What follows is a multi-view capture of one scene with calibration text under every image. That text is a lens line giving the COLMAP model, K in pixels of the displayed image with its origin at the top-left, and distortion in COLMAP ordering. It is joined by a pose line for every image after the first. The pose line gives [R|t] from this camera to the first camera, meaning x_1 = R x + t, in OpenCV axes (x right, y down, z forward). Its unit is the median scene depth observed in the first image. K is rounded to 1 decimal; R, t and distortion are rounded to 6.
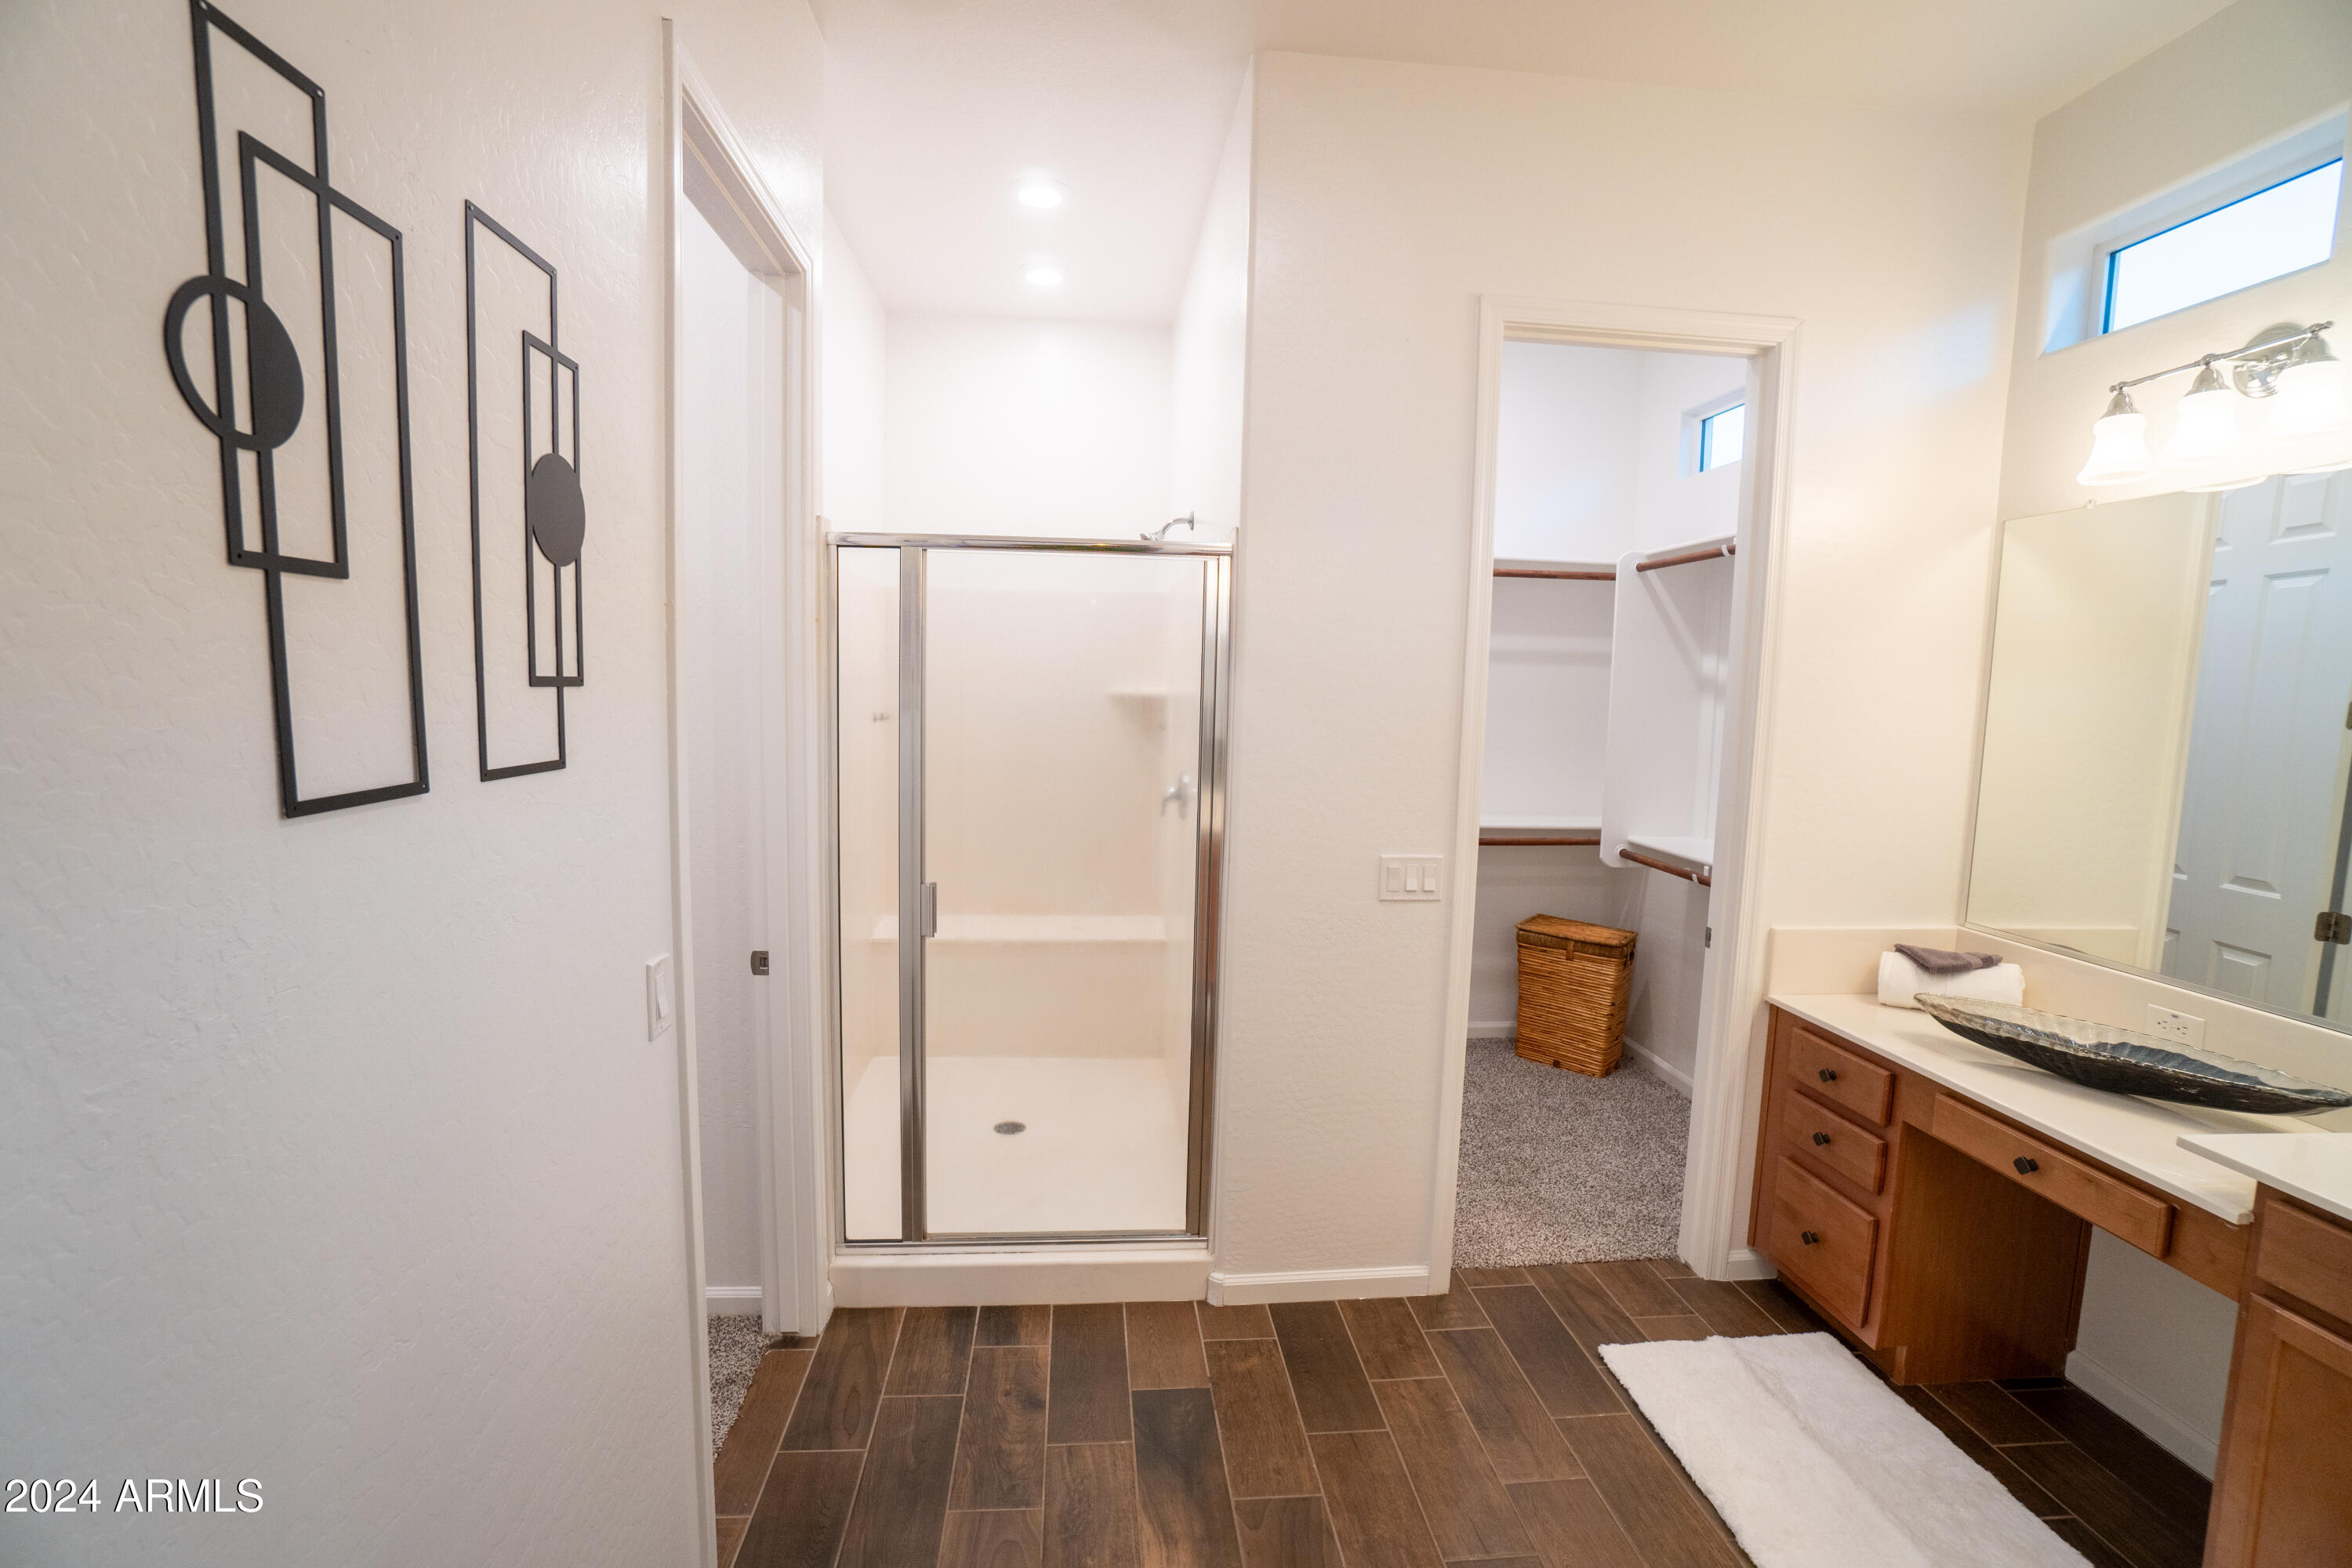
lens RADIAL K [[1045.7, 0, 1175.5], [0, 1045.7, 785.9], [0, 0, 1]] dist [-0.064467, 0.023793]
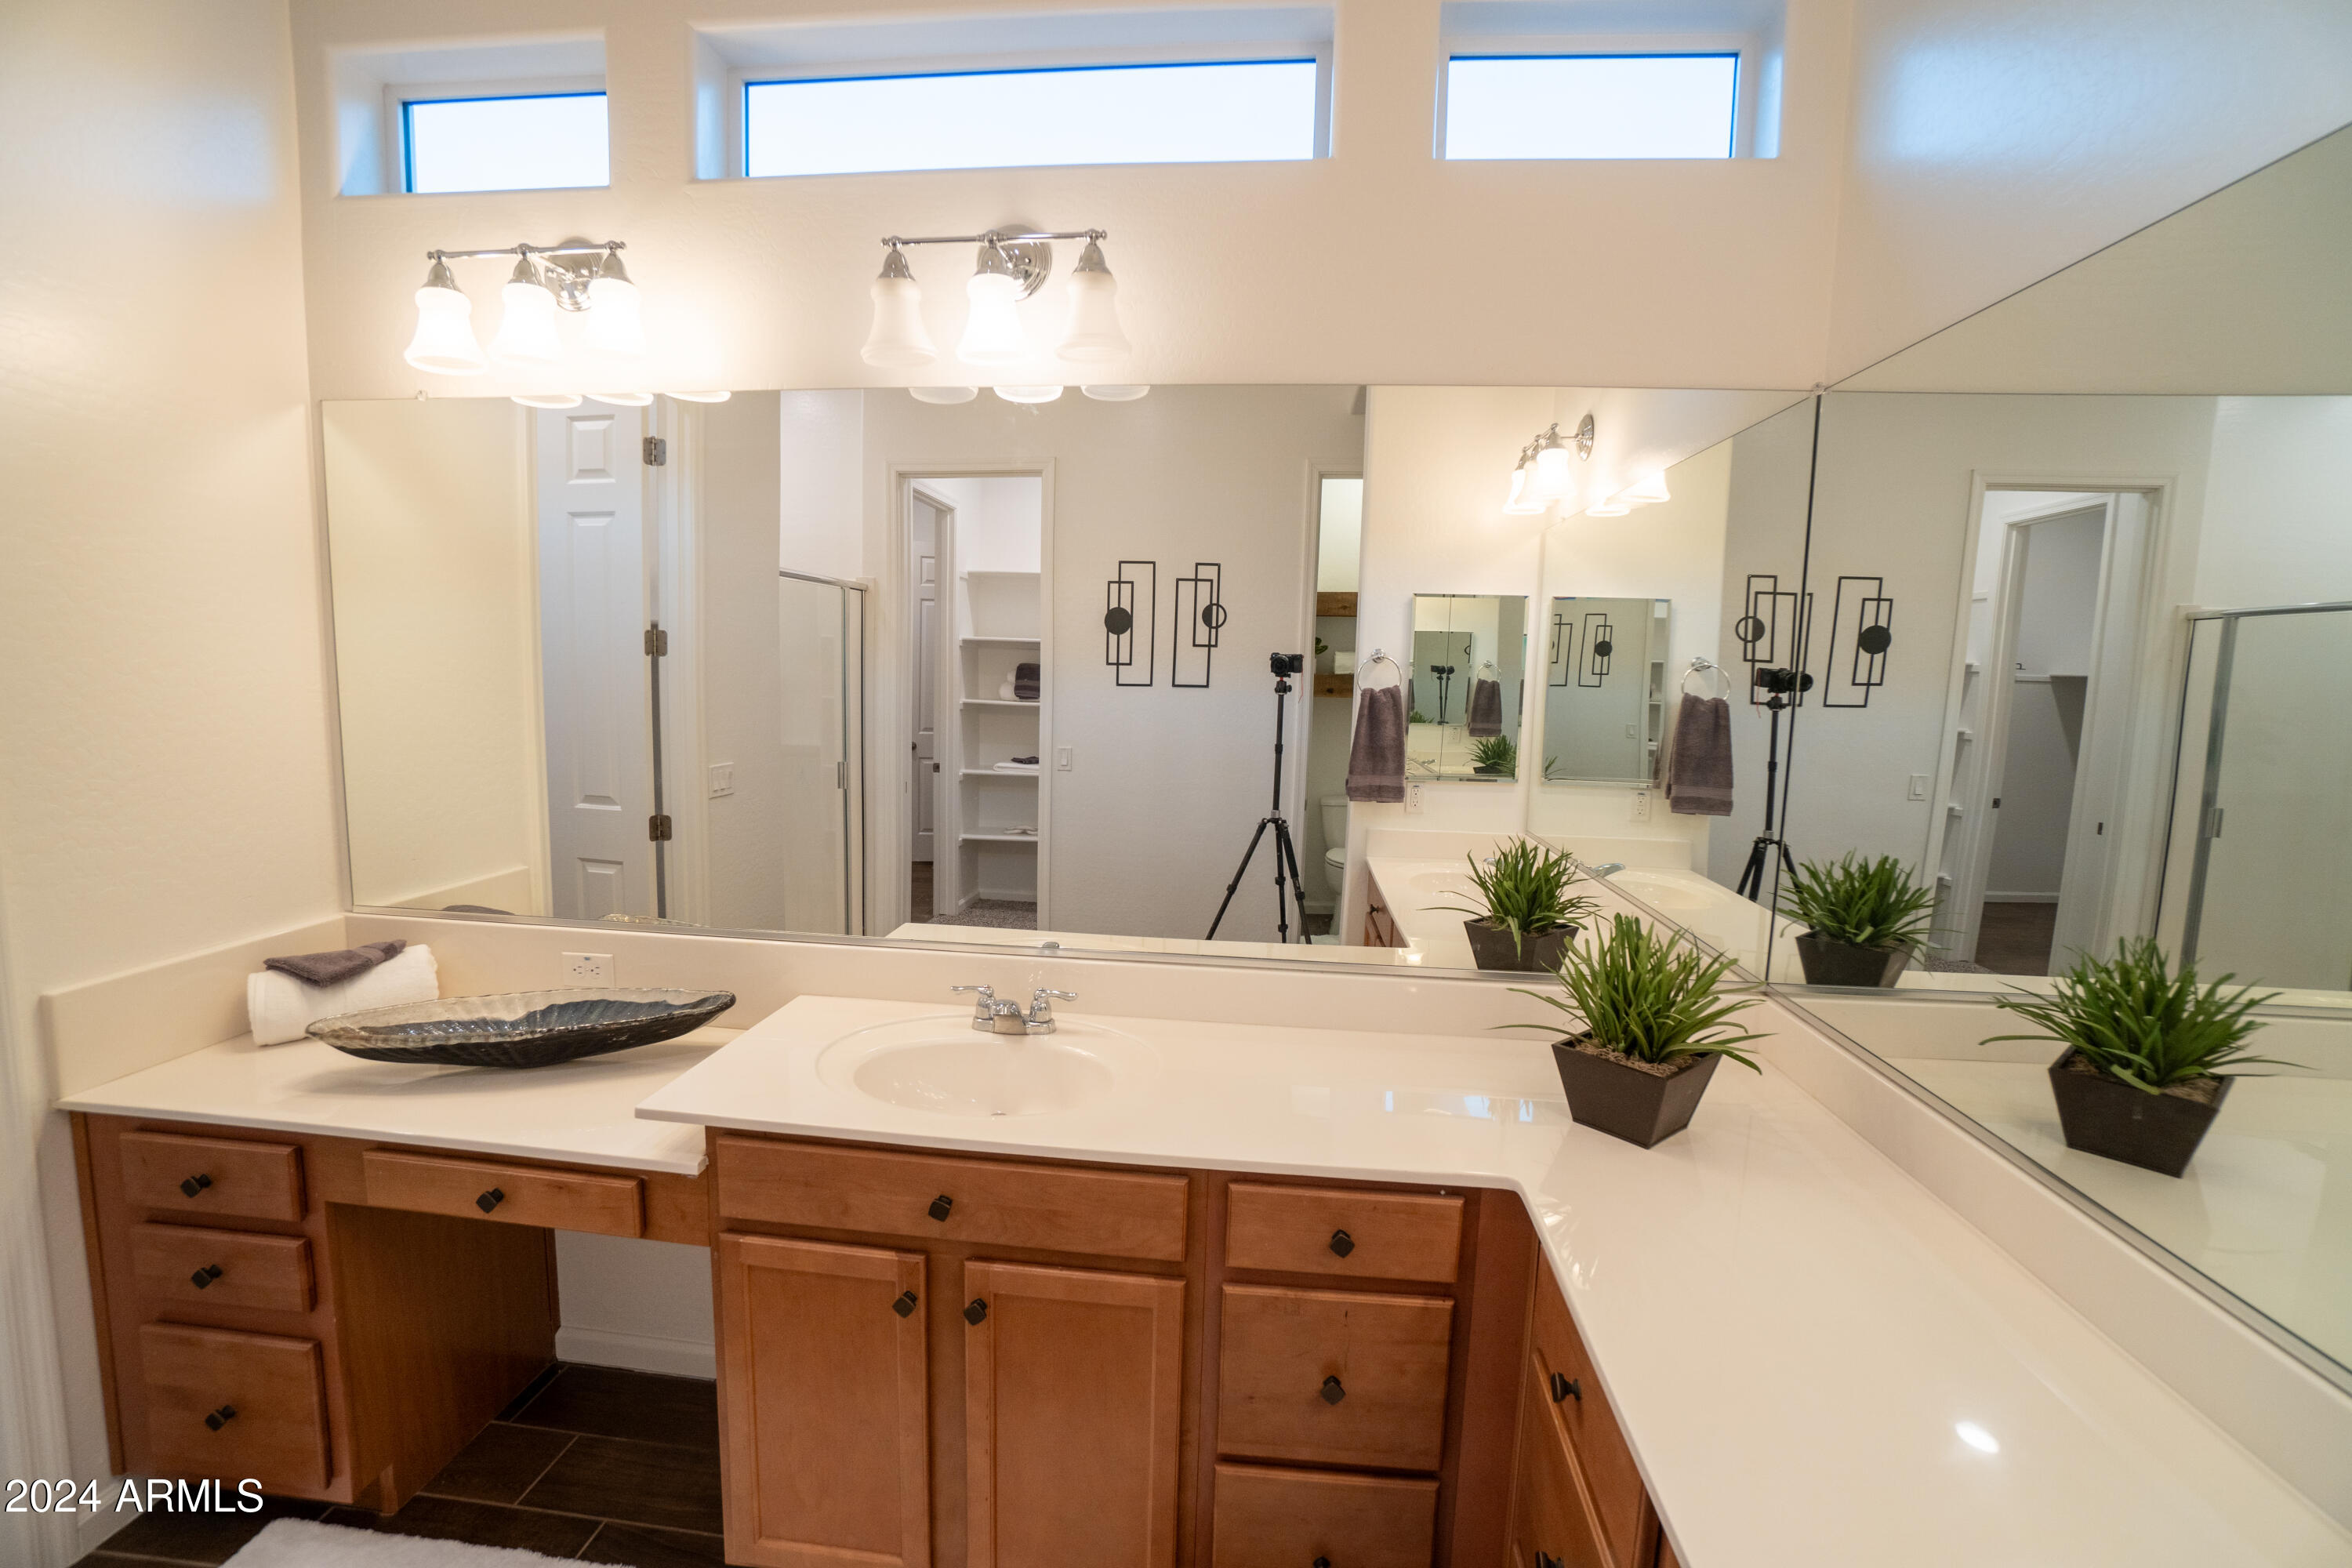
lens RADIAL K [[1045.7, 0, 1175.5], [0, 1045.7, 785.9], [0, 0, 1]] dist [-0.064467, 0.023793]
pose [[0.200250, -0.136781, 0.970150, 0.170732], [0.078220, 0.989278, 0.123332, -0.010699], [-0.976617, 0.051188, 0.208801, 0.223945]]
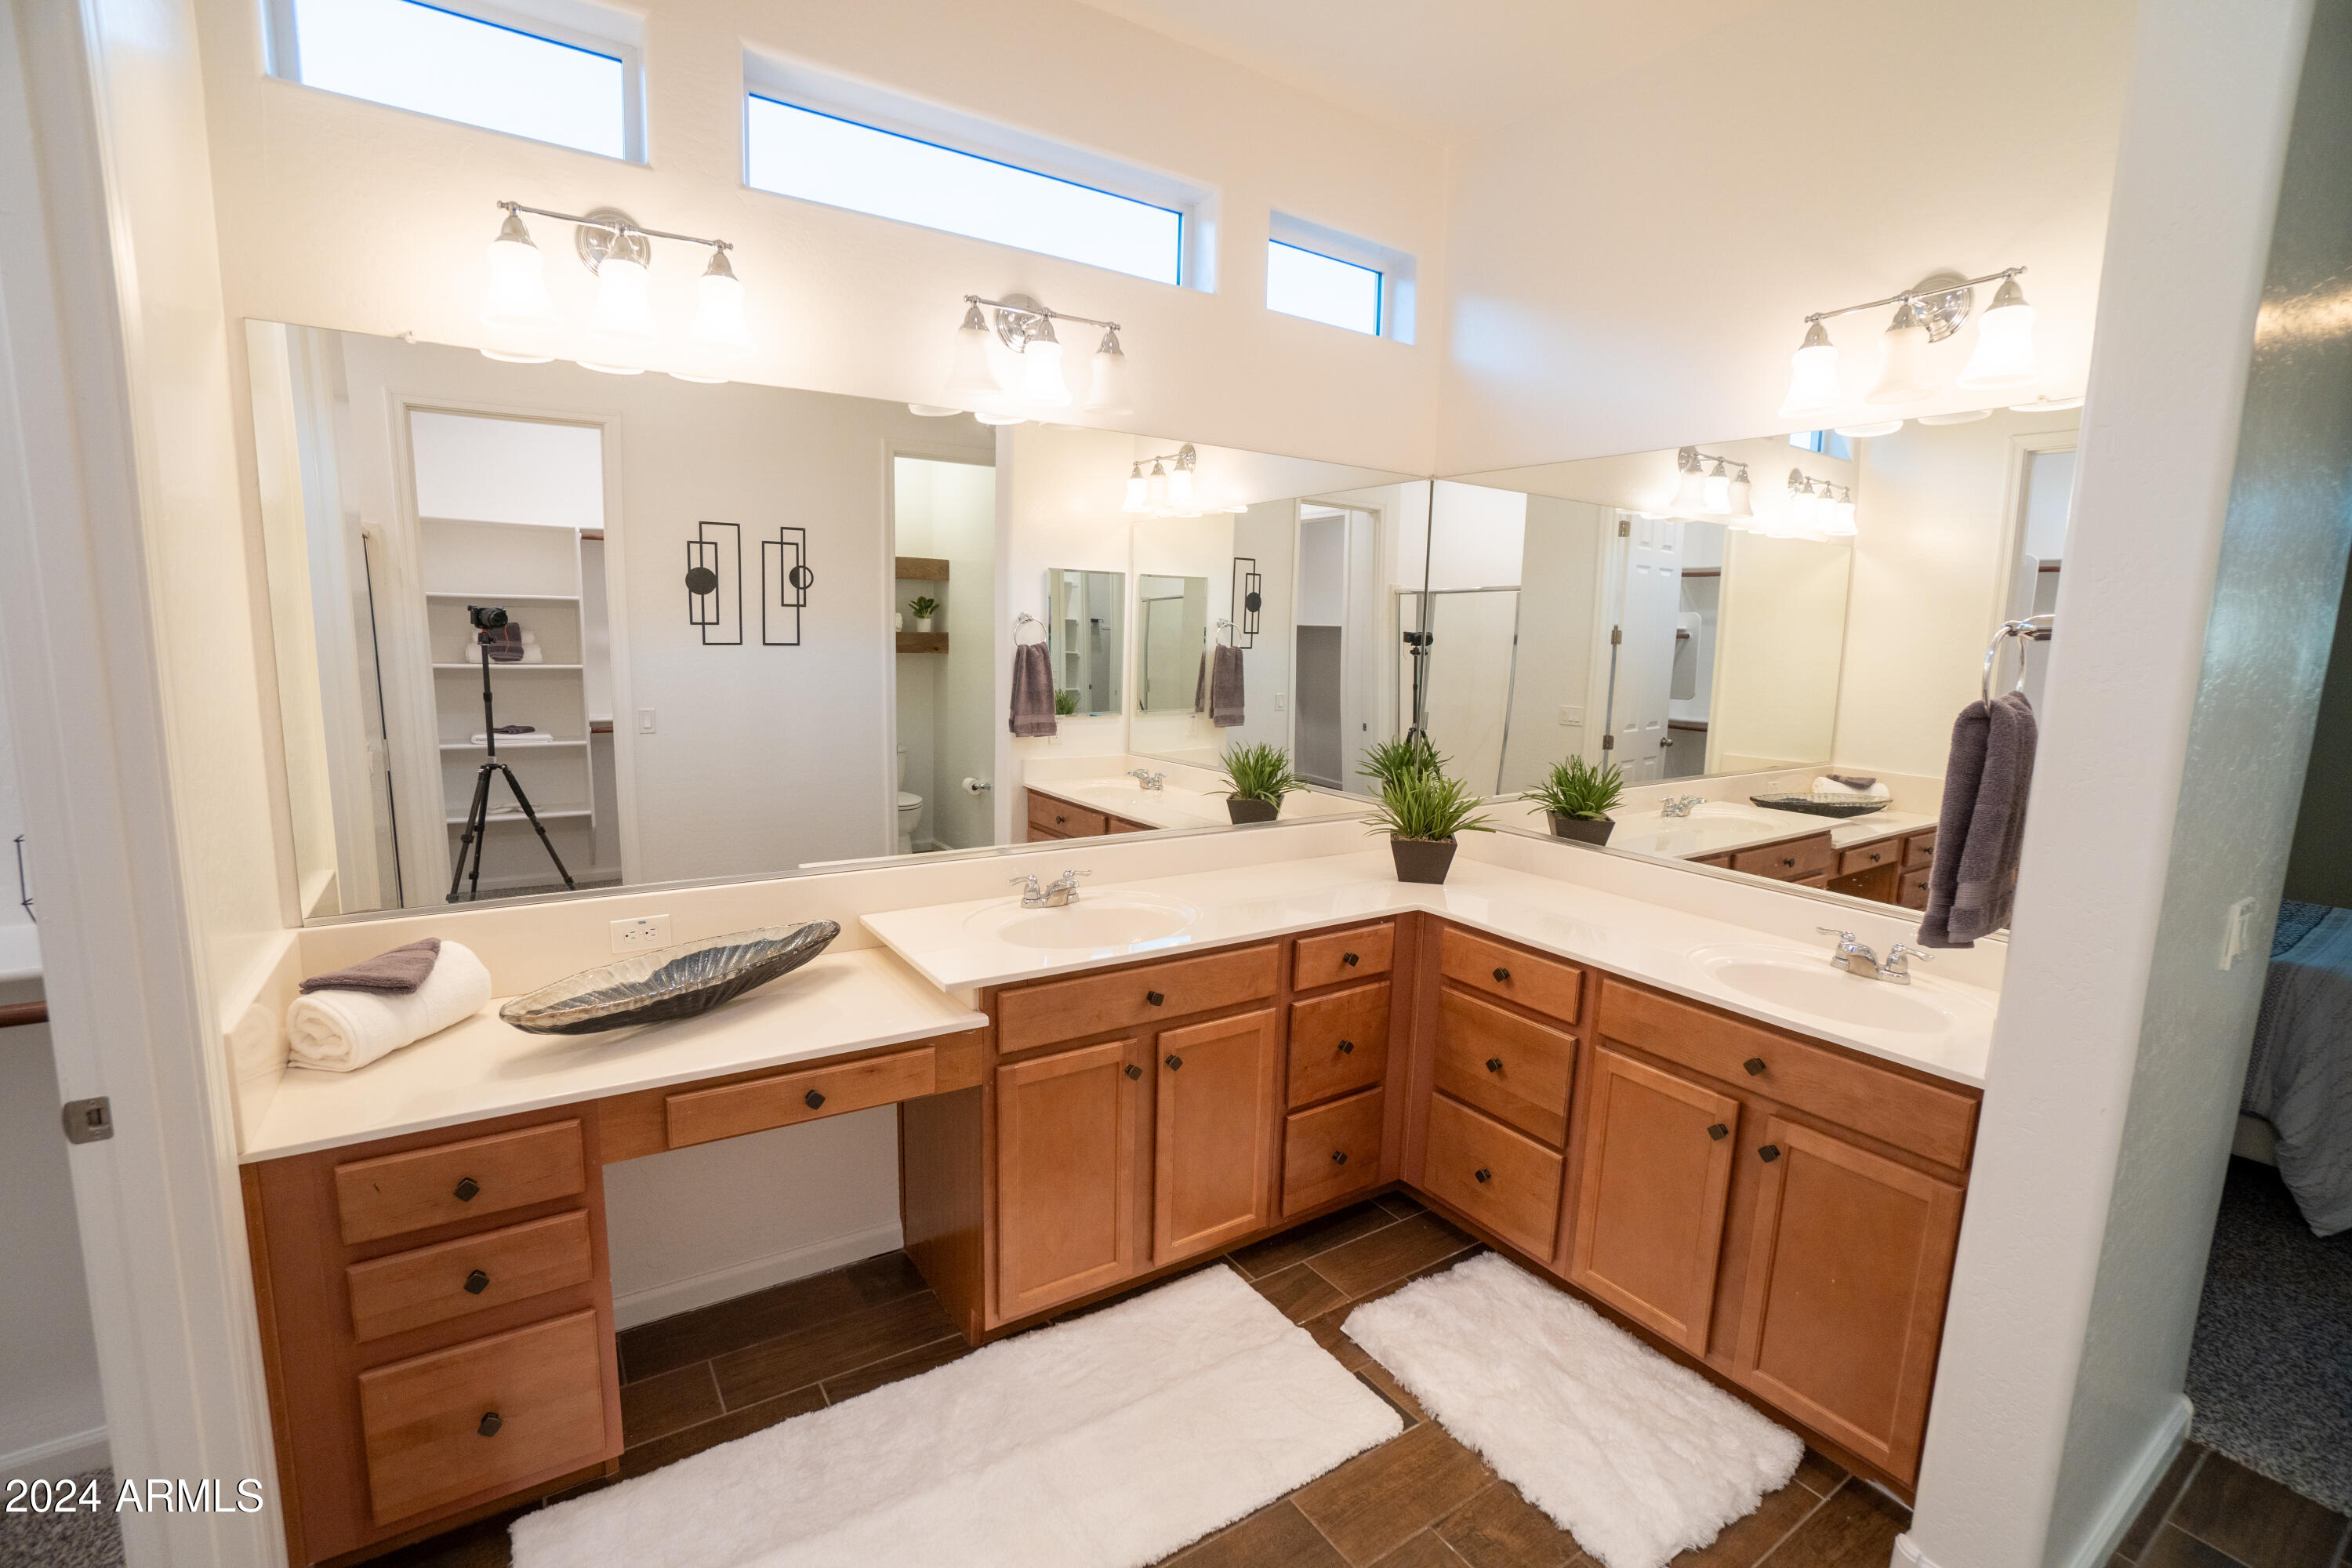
lens RADIAL K [[1045.7, 0, 1175.5], [0, 1045.7, 785.9], [0, 0, 1]] dist [-0.064467, 0.023793]
pose [[-0.475107, -0.168073, 0.863727, -0.091592], [0.049142, 0.974988, 0.216755, -0.087985], [-0.878554, 0.145427, -0.454965, 0.918353]]
